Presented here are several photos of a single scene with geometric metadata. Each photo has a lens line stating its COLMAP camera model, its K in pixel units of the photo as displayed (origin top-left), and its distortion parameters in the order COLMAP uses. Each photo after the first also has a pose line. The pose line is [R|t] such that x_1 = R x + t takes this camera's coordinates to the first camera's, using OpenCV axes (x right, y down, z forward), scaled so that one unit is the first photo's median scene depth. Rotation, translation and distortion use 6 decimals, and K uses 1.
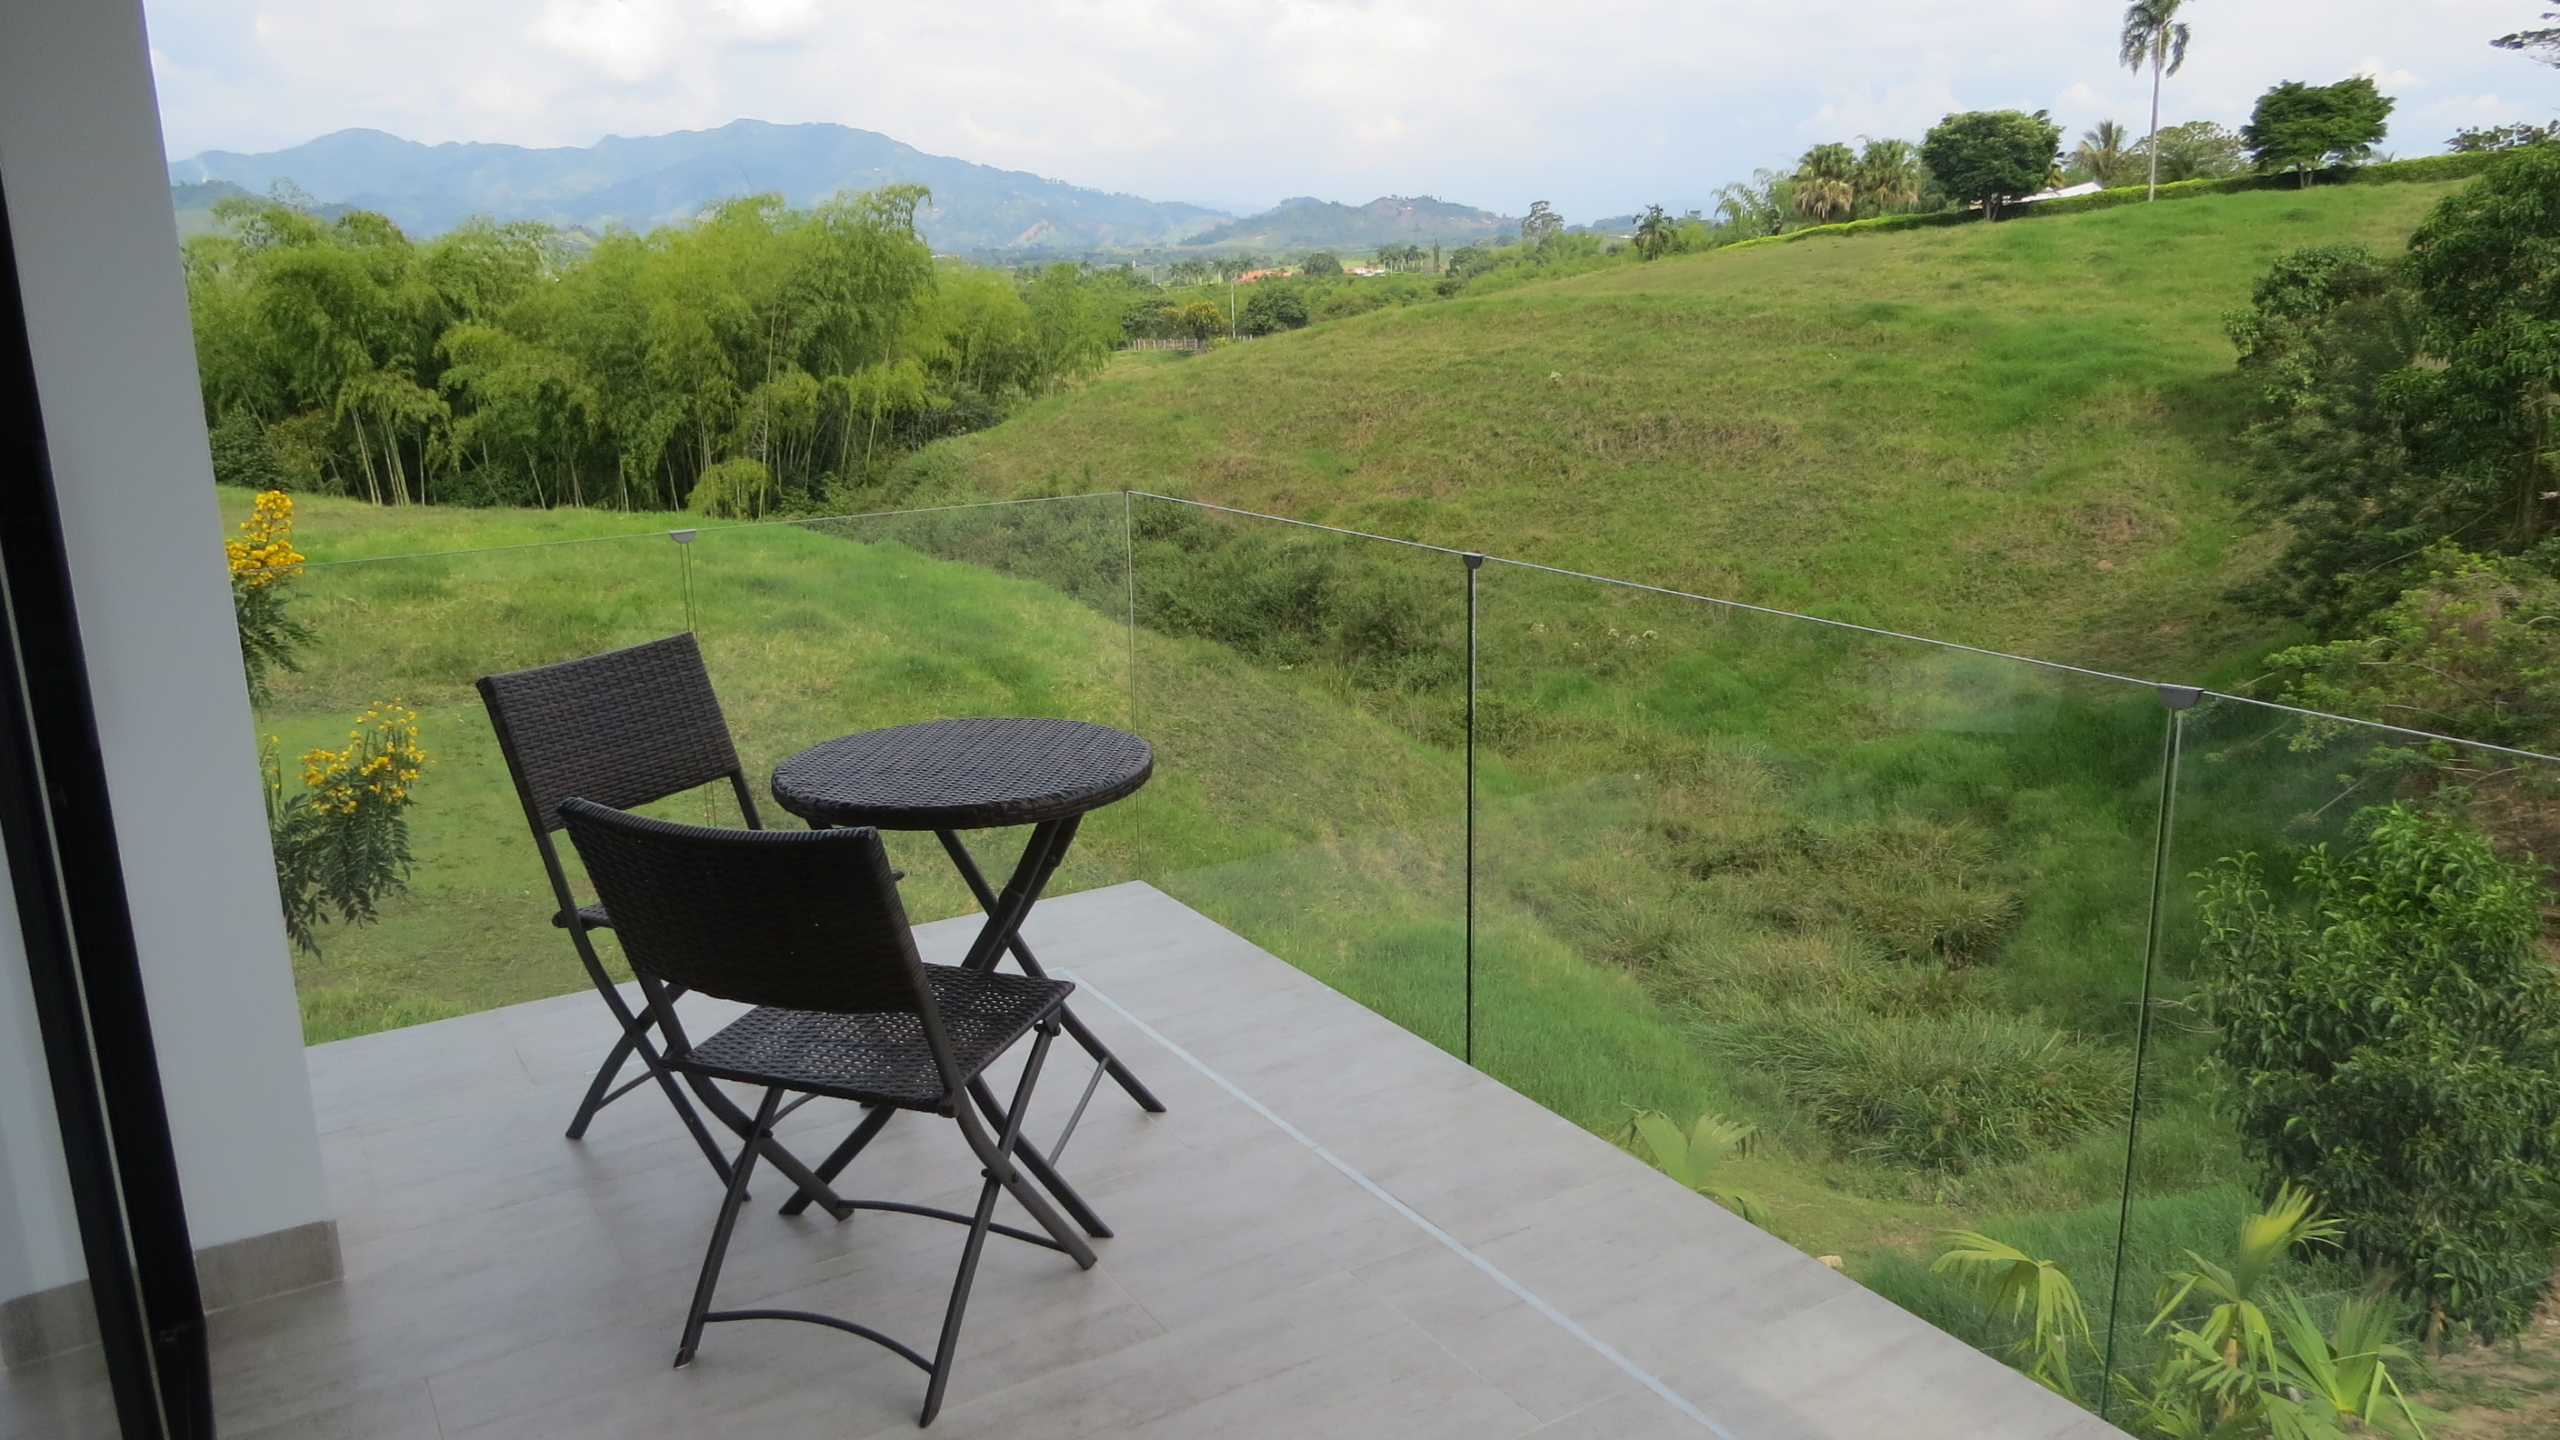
lens RADIAL K [[1815.1, 0, 1288.8], [0, 1815.1, 710.2], [0, 0, 1]] dist [-0.029903, 0.014649]
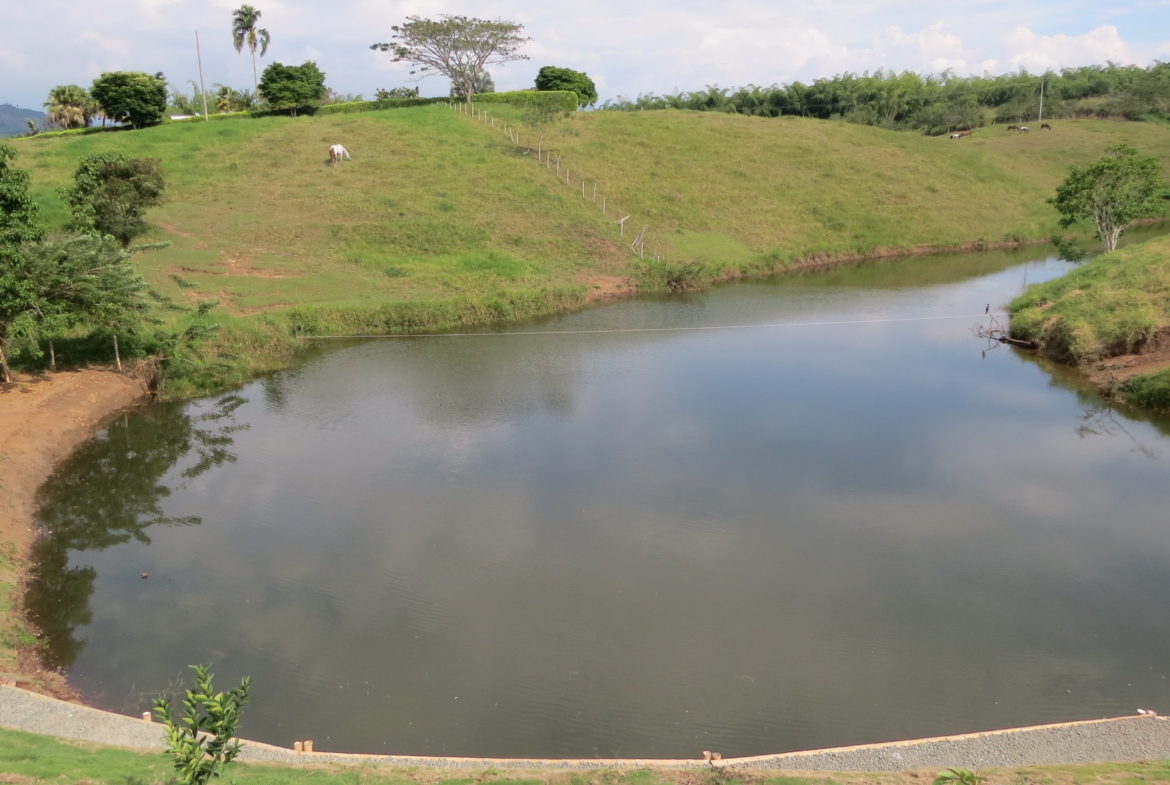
lens RADIAL K [[986.8, 0, 584.9], [0, 986.8, 399.5], [0, 0, 1]] dist [-0.017480, 0.005539]
pose [[0.834115, -0.127874, 0.536564, 0.217525], [0.123408, 0.991361, 0.044419, 0.011087], [-0.537609, 0.029166, 0.842690, -0.083263]]
